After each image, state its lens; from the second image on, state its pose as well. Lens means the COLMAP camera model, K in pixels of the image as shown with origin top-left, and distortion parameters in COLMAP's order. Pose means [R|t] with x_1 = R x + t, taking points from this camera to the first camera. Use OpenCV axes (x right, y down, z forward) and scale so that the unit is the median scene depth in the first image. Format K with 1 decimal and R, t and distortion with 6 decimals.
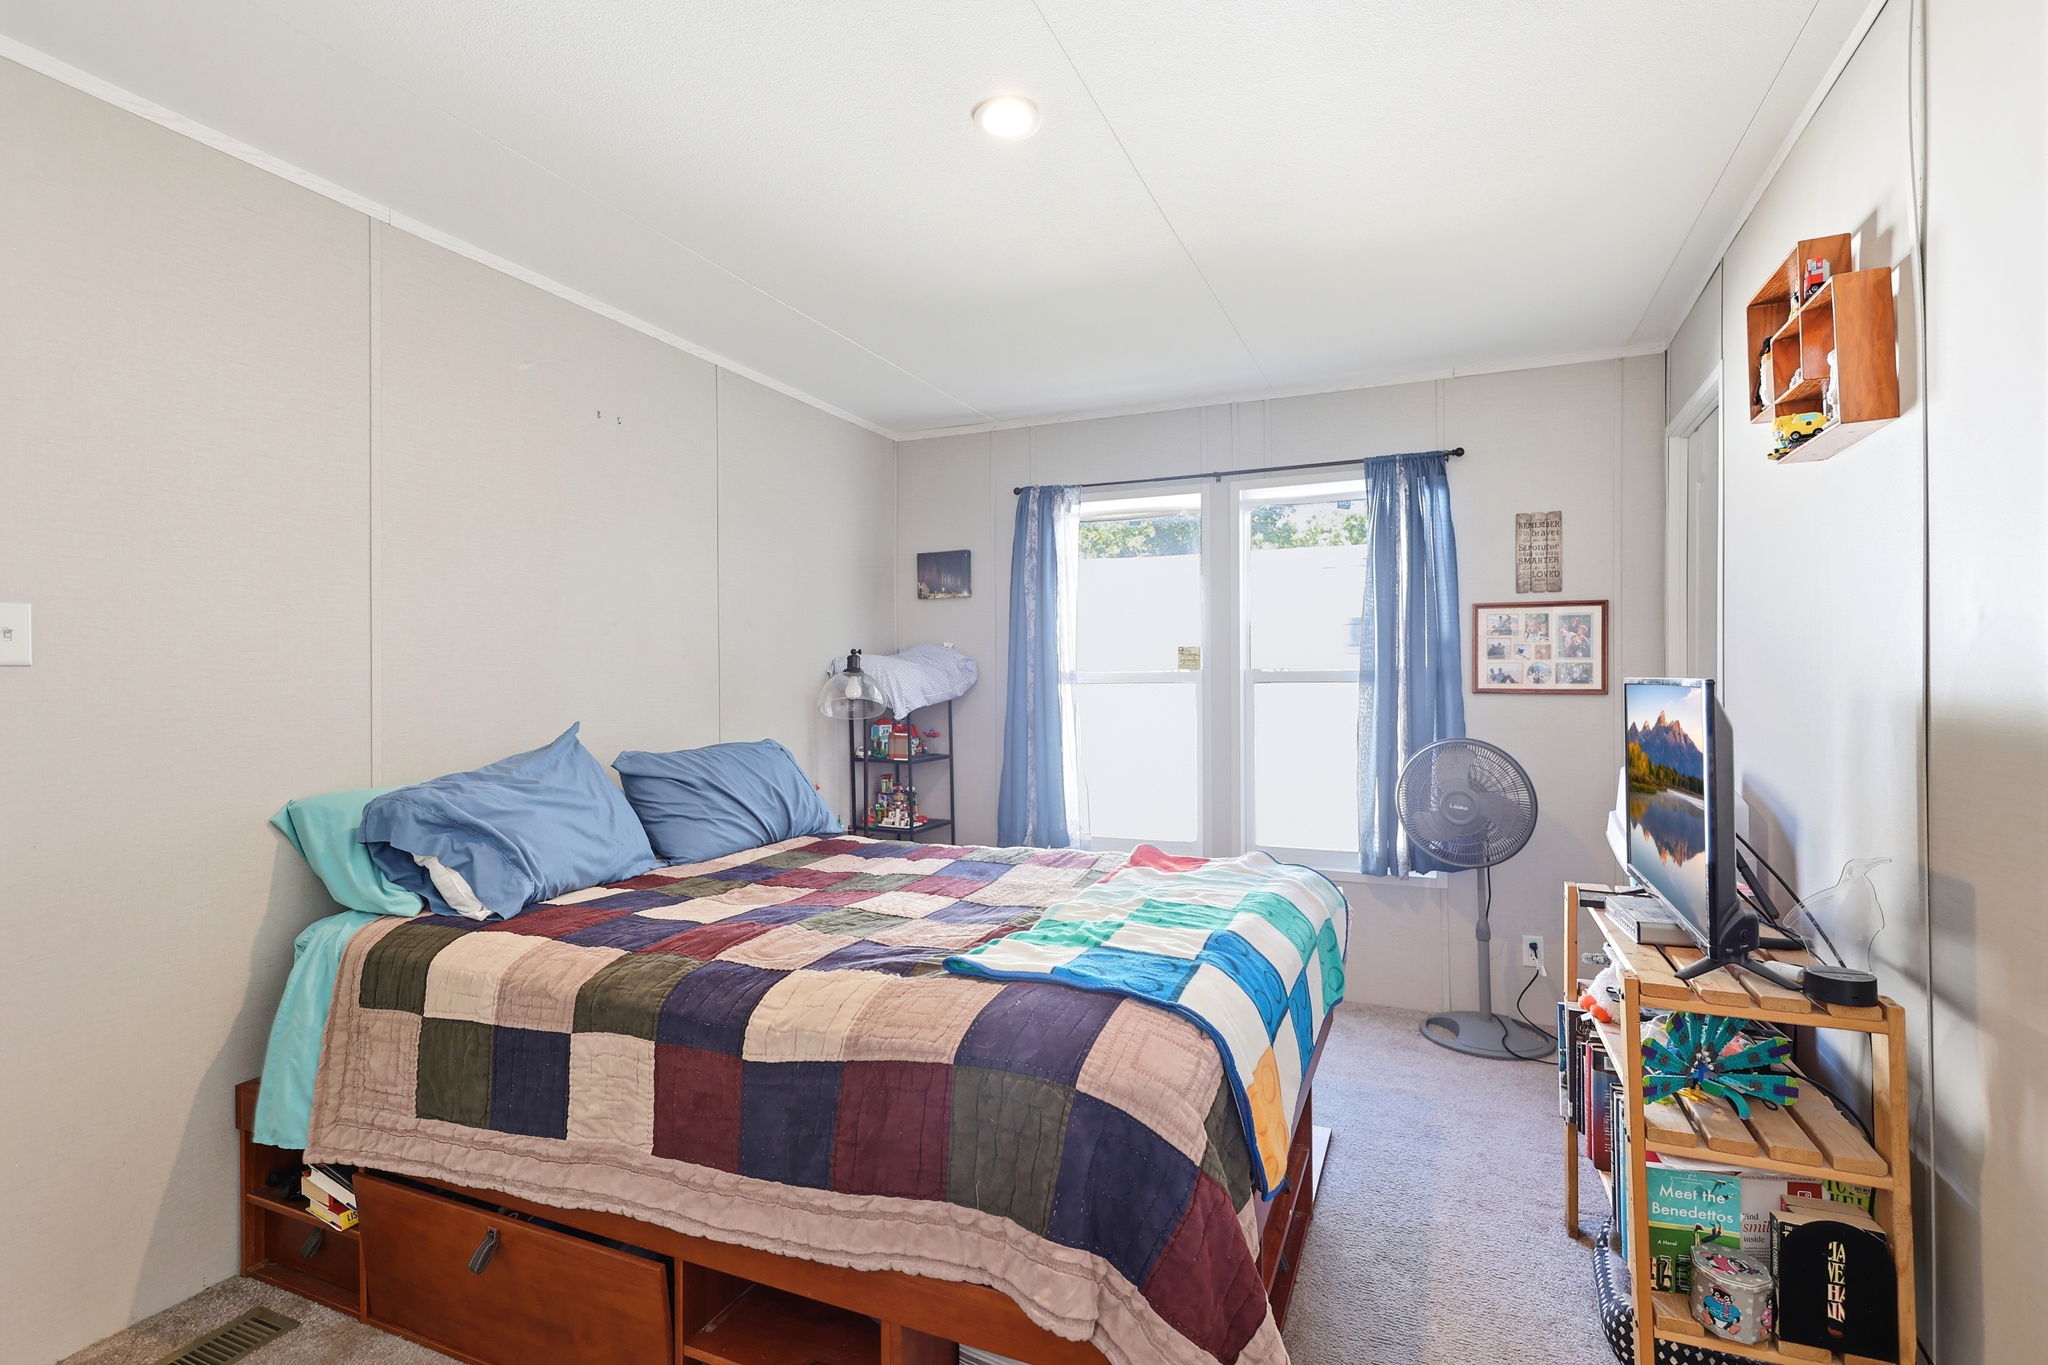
lens RADIAL K [[971.3, 0, 1030.3], [0, 971.3, 683.9], [0, 0, 1]] dist [0.000144, 0.000428]
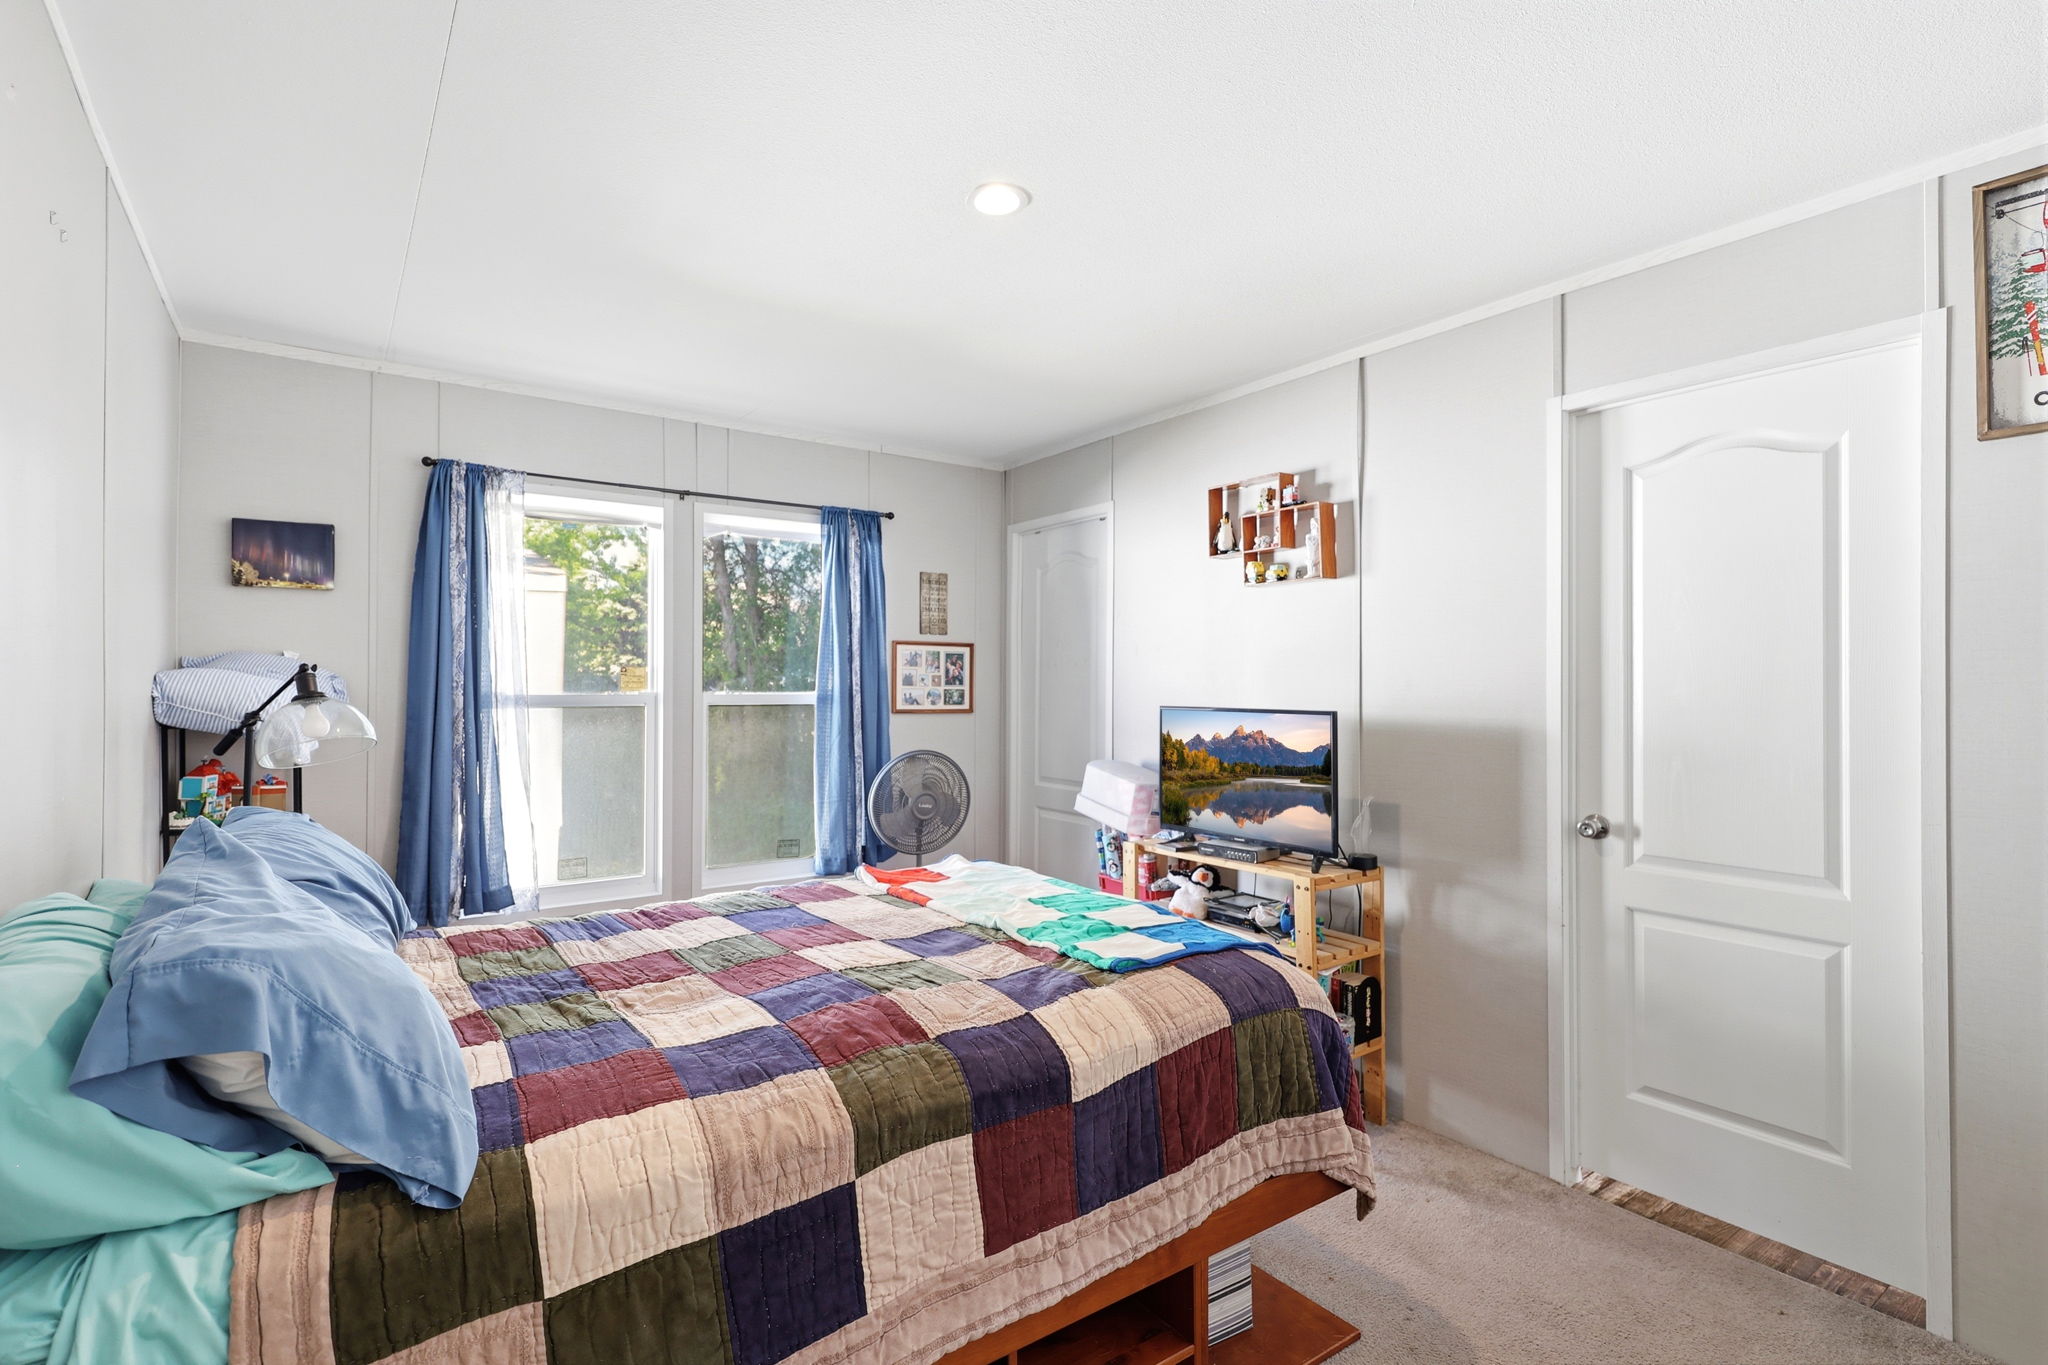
lens RADIAL K [[971.3, 0, 1030.3], [0, 971.3, 683.9], [0, 0, 1]] dist [0.000144, 0.000428]
pose [[0.511997, 0.008452, 0.858946, -0.520145], [-0.000419, 0.999954, -0.009590, -0.016222], [-0.858987, 0.004550, 0.511977, 0.229267]]
